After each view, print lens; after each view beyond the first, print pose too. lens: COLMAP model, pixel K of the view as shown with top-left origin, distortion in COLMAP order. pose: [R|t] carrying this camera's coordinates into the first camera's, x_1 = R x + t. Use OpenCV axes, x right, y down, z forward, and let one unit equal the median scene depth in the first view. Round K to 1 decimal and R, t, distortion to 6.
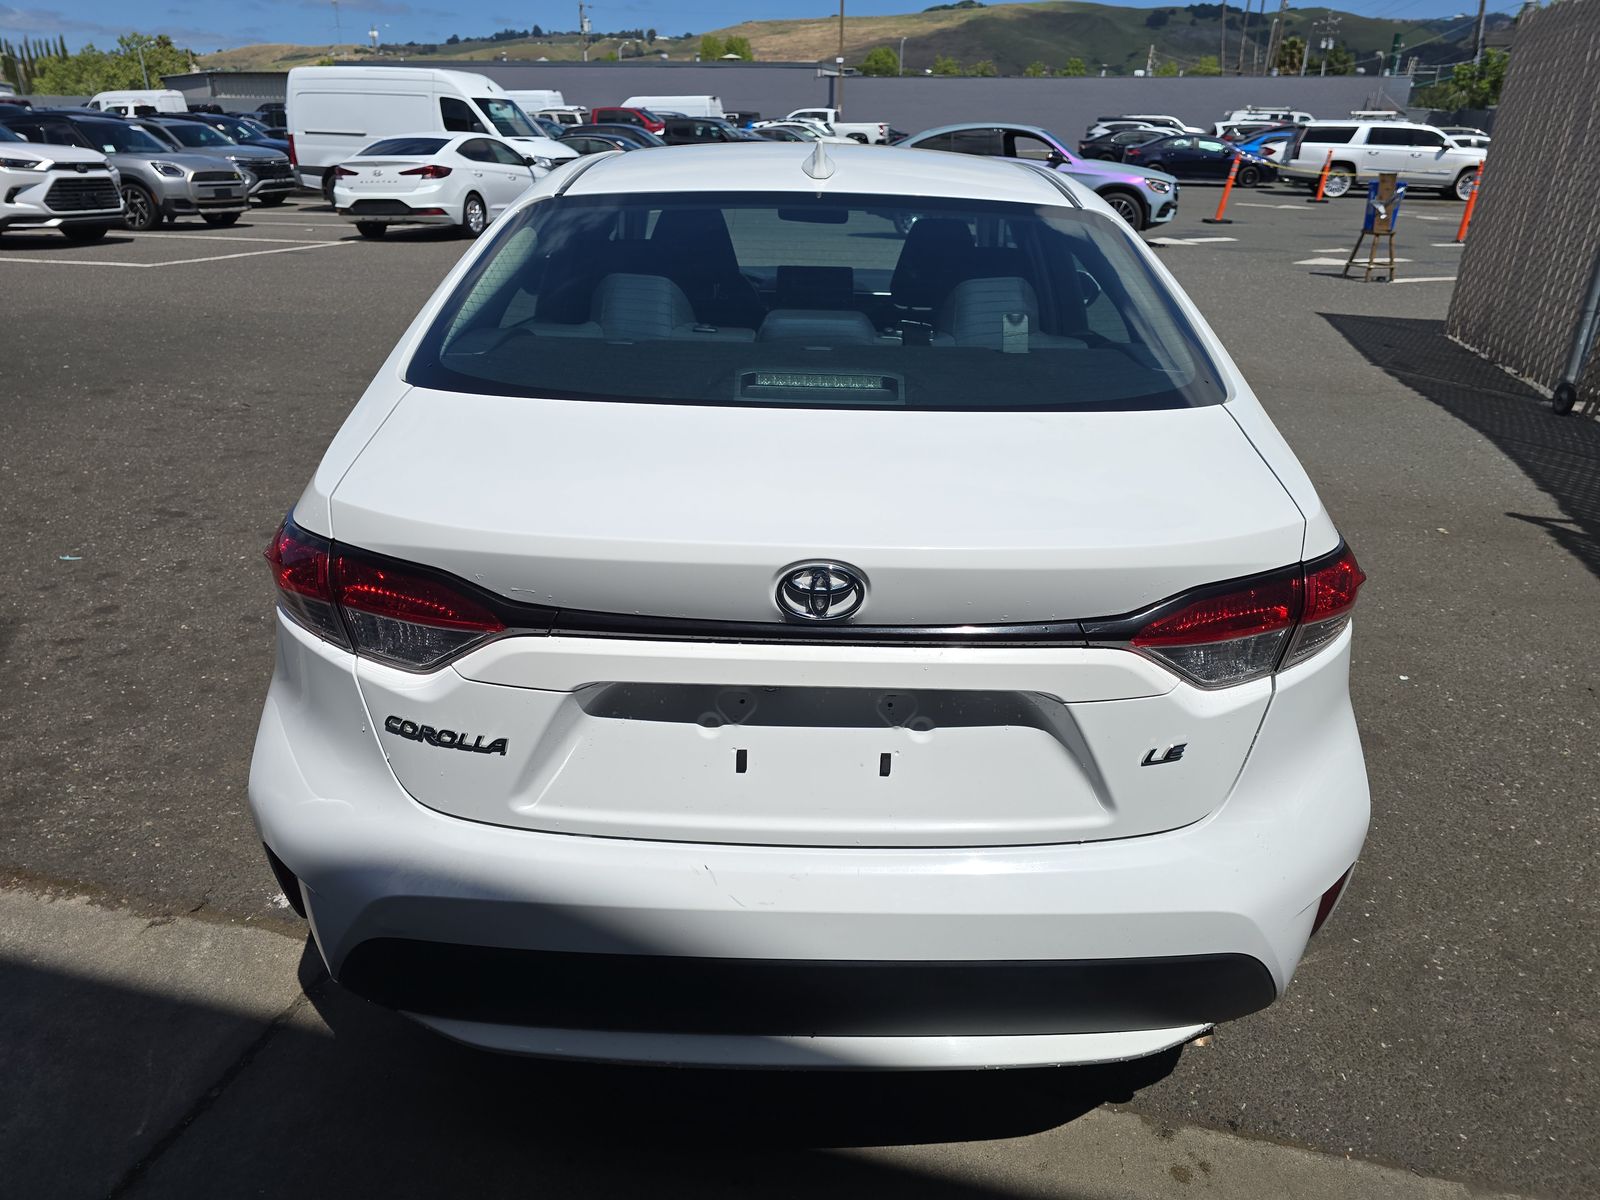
lens RADIAL K [[1076.4, 0, 800.0], [0, 1076.4, 600.0], [0, 0, 1]] dist [0.019788, -0.032022]
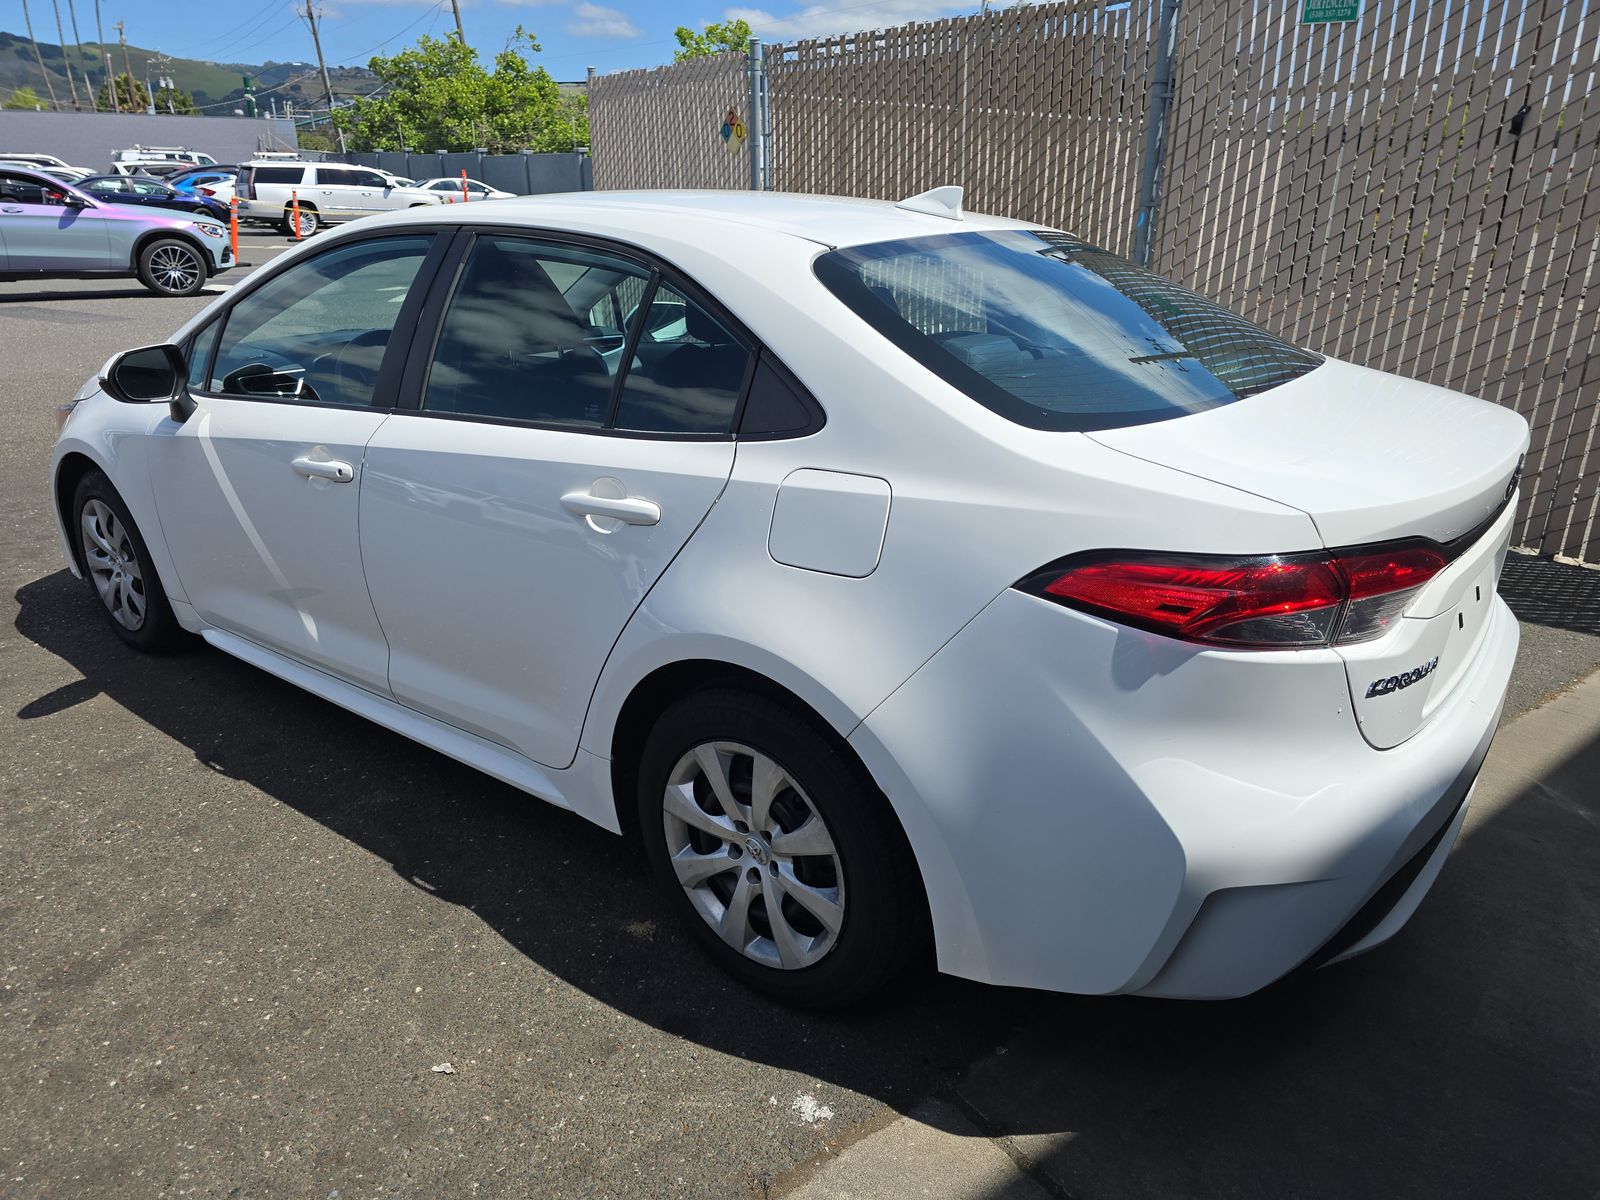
lens RADIAL K [[1076.4, 0, 800.0], [0, 1076.4, 600.0], [0, 0, 1]] dist [0.019788, -0.032022]
pose [[0.597438, -0.287304, 0.748682, -0.091324], [0.310321, 0.943710, 0.114513, -0.017626], [-0.739438, 0.163917, 0.652964, 0.037968]]
